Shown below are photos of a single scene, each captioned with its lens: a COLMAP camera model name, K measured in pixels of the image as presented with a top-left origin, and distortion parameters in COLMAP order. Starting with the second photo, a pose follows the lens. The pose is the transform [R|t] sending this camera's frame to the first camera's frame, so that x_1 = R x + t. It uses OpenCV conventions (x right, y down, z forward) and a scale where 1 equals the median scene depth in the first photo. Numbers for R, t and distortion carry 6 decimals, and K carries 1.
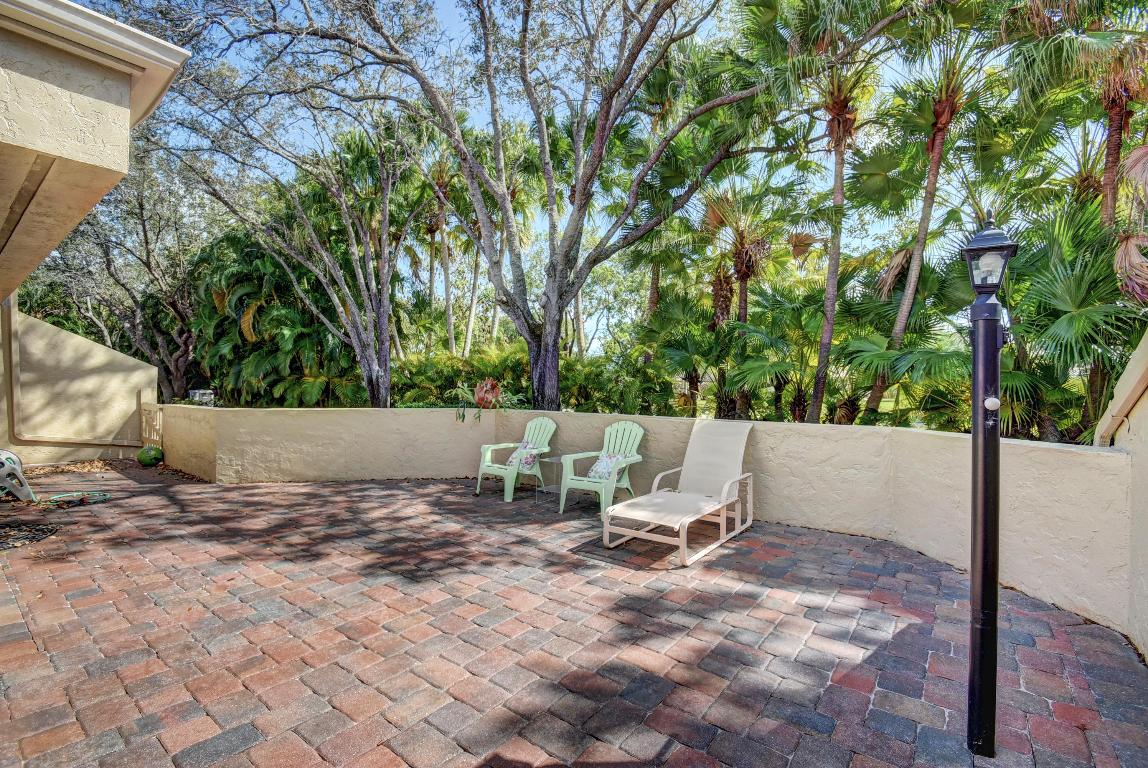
lens RADIAL K [[507.7, 0, 566.4], [0, 507.7, 384.9], [0, 0, 1]] dist [0.008316, -0.014267]
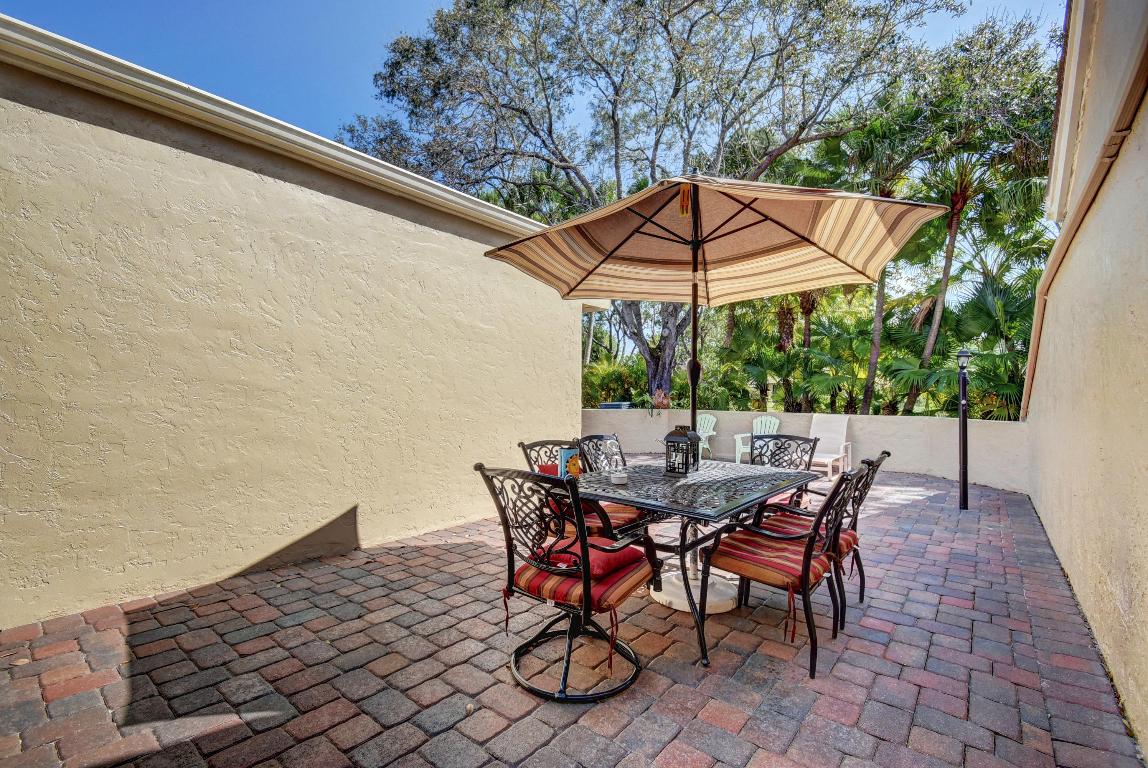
lens RADIAL K [[507.7, 0, 566.4], [0, 507.7, 384.9], [0, 0, 1]] dist [0.008316, -0.014267]
pose [[0.999493, -0.002958, -0.031698, -0.266243], [0.002575, 0.999924, -0.012097, -0.006744], [0.031732, 0.012010, 0.999424, -0.385958]]
